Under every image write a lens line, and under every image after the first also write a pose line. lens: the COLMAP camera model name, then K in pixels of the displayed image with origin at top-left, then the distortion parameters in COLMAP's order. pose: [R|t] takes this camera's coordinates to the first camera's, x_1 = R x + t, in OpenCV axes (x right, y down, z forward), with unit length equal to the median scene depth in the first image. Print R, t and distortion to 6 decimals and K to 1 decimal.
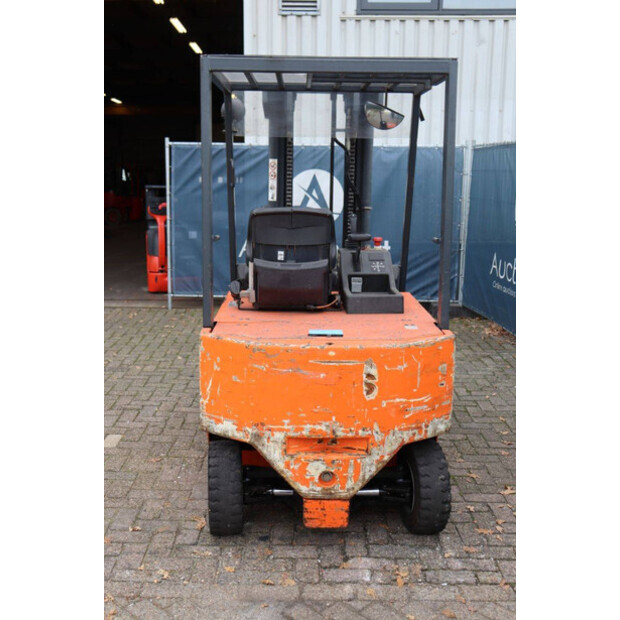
lens RADIAL K [[715.7, 0, 310.0], [0, 715.7, 310.0], [0, 0, 1]] dist [-0.060955, 0.229179]
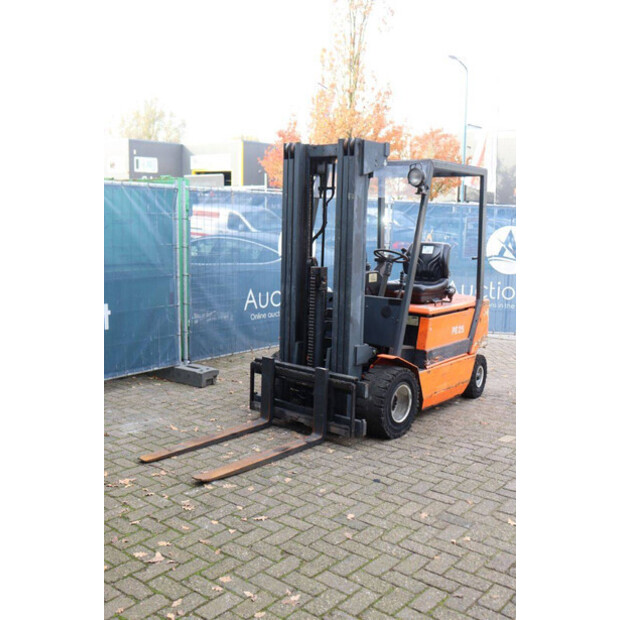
lens RADIAL K [[674.4, 0, 310.0], [0, 674.4, 310.0], [0, 0, 1]] dist [-0.045441, 0.048750]
pose [[-0.764574, -0.119039, 0.633448, -1.043307], [0.088926, 0.953916, 0.286595, -0.575258], [-0.638372, 0.275453, -0.718754, 2.848403]]
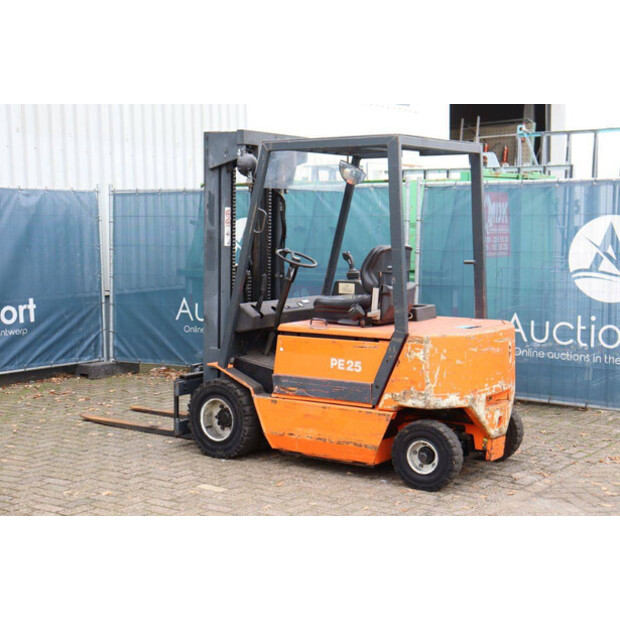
lens RADIAL K [[1042.5, 0, 310.0], [0, 1042.5, 310.0], [0, 0, 1]] dist [0.203660, -0.006150]
pose [[0.587468, -0.081853, 0.805097, -1.905046], [0.163889, 0.986290, -0.019313, -0.013153], [-0.792478, 0.143292, 0.592829, -0.009231]]
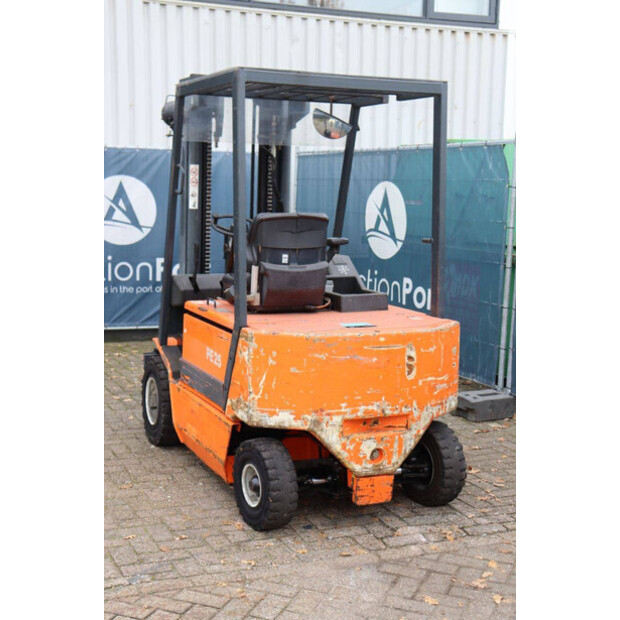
lens RADIAL K [[948.4, 0, 306.9], [0, 948.4, 308.8], [0, 0, 1]] dist [0.091857, 0.124360]
pose [[0.921374, -0.042838, 0.386310, -0.621619], [0.064755, 0.996935, -0.043894, 0.067333], [-0.383246, 0.065459, 0.921324, -0.317270]]
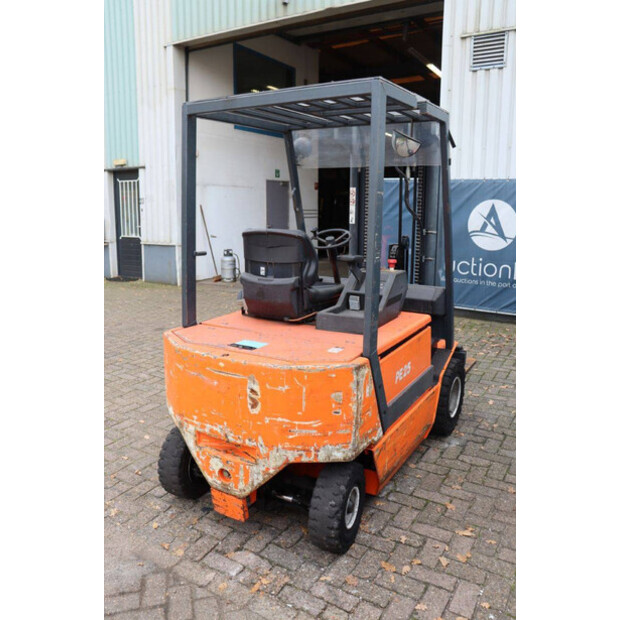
lens RADIAL K [[525.7, 0, 310.0], [0, 525.7, 310.0], [0, 0, 1]] dist [-0.167119, 0.162047]
pose [[0.854477, 0.097317, -0.510293, 0.511638], [-0.091916, 0.995121, 0.035866, -0.058310], [0.511293, 0.016258, 0.859252, 0.371820]]
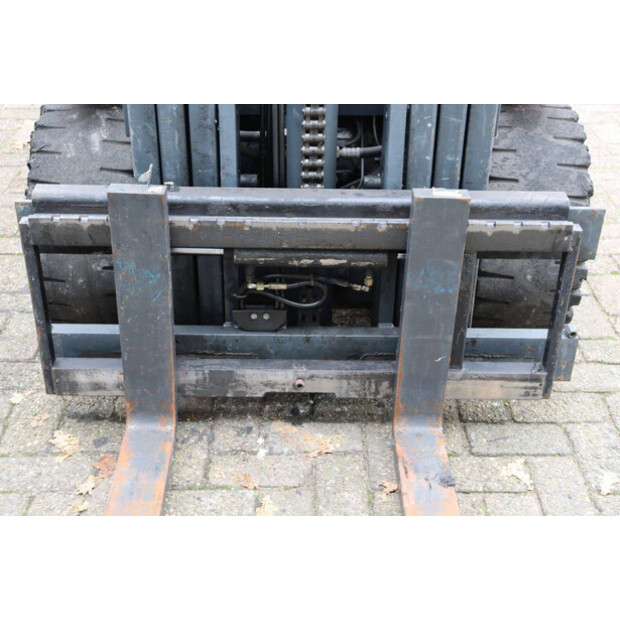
lens RADIAL K [[904.9, 0, 310.3], [0, 904.9, 298.7], [0, 0, 1]] dist [0.054582, 0.044494]
pose [[-0.999493, -0.023798, -0.021173, 0.026061], [-0.031853, 0.742227, 0.669391, -0.280527], [-0.000215, 0.669726, -0.742608, 2.139405]]
